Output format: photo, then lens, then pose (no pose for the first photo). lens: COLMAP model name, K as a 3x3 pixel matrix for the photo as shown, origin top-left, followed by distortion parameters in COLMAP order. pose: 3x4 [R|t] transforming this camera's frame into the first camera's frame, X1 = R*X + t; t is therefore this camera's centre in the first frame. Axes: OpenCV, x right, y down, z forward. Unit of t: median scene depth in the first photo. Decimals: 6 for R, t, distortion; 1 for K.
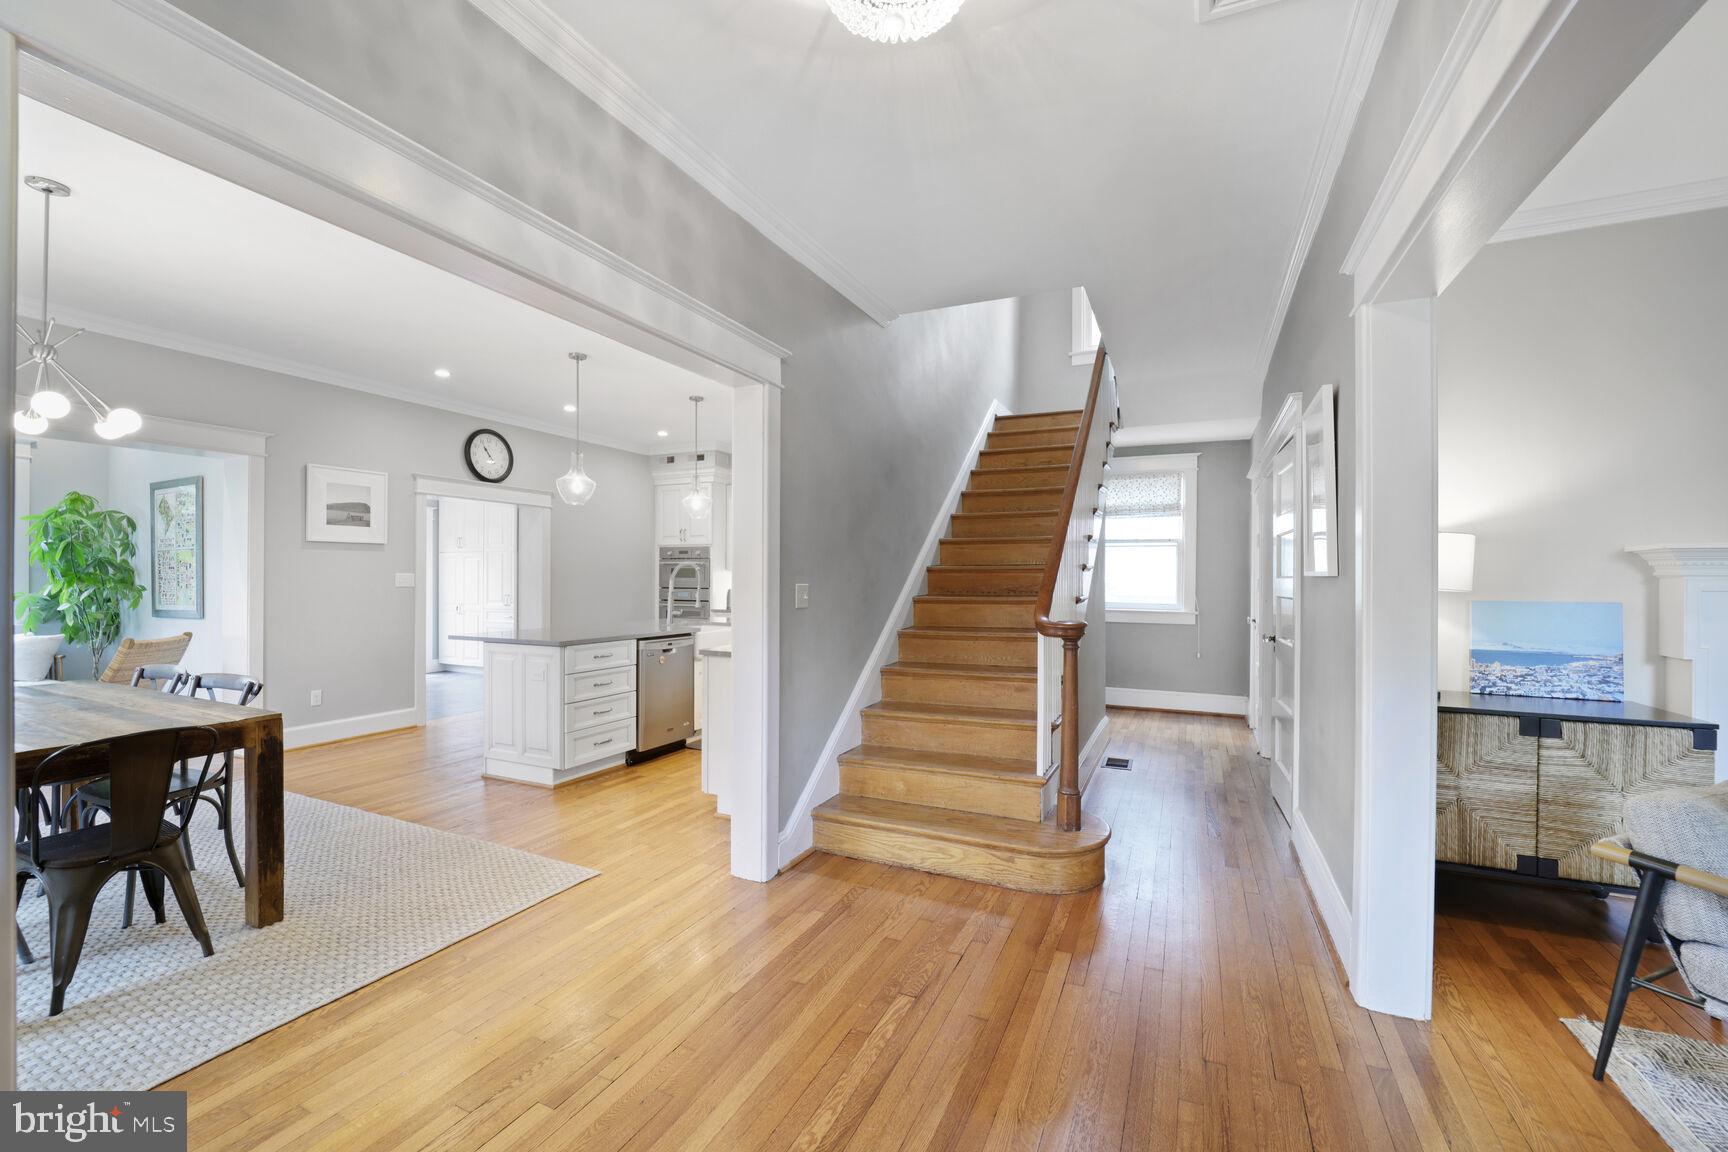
lens RADIAL K [[708.6, 0, 860.6], [0, 708.6, 584.1], [0, 0, 1]] dist [-0.016623, -0.000030]
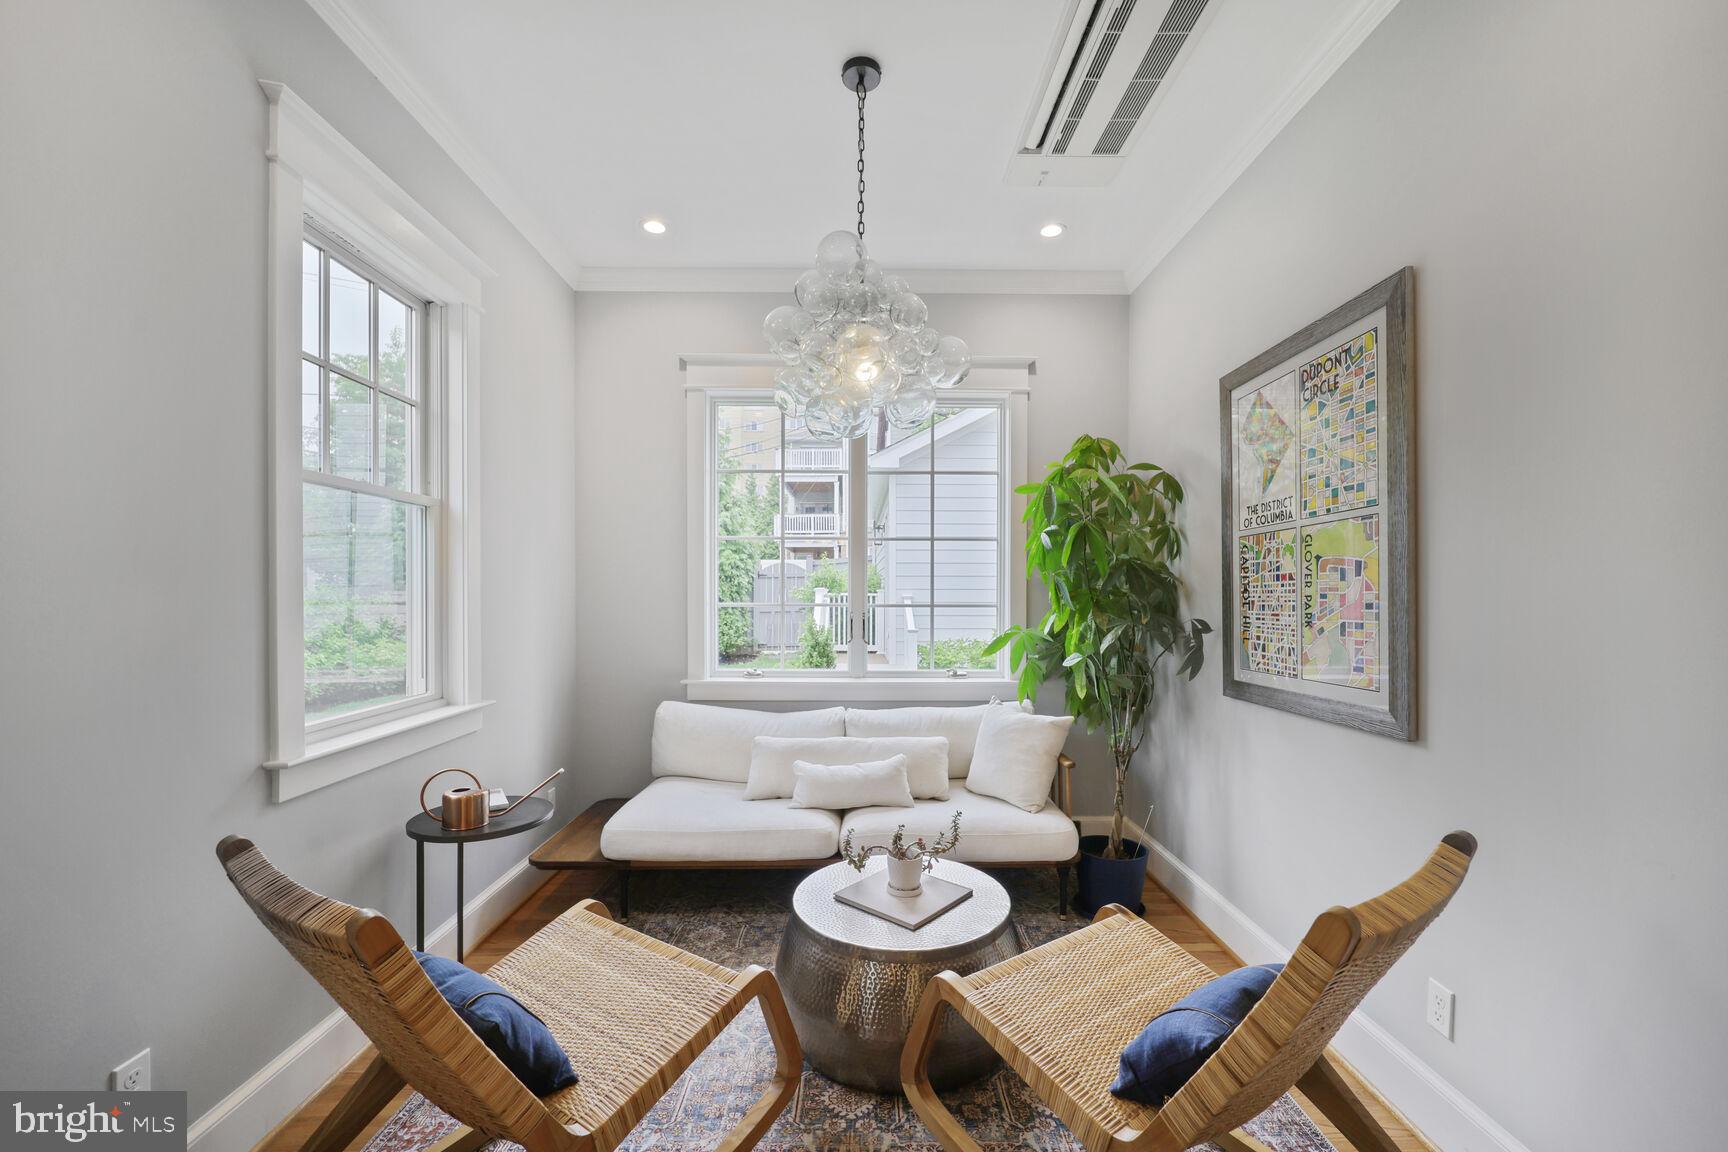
lens RADIAL K [[708.6, 0, 860.6], [0, 708.6, 584.1], [0, 0, 1]] dist [-0.016623, -0.000030]
pose [[0.433515, -0.011592, -0.901072, -0.749060], [-0.008495, 0.999820, -0.016949, -0.011533], [0.901106, 0.015002, 0.433339, 0.635213]]
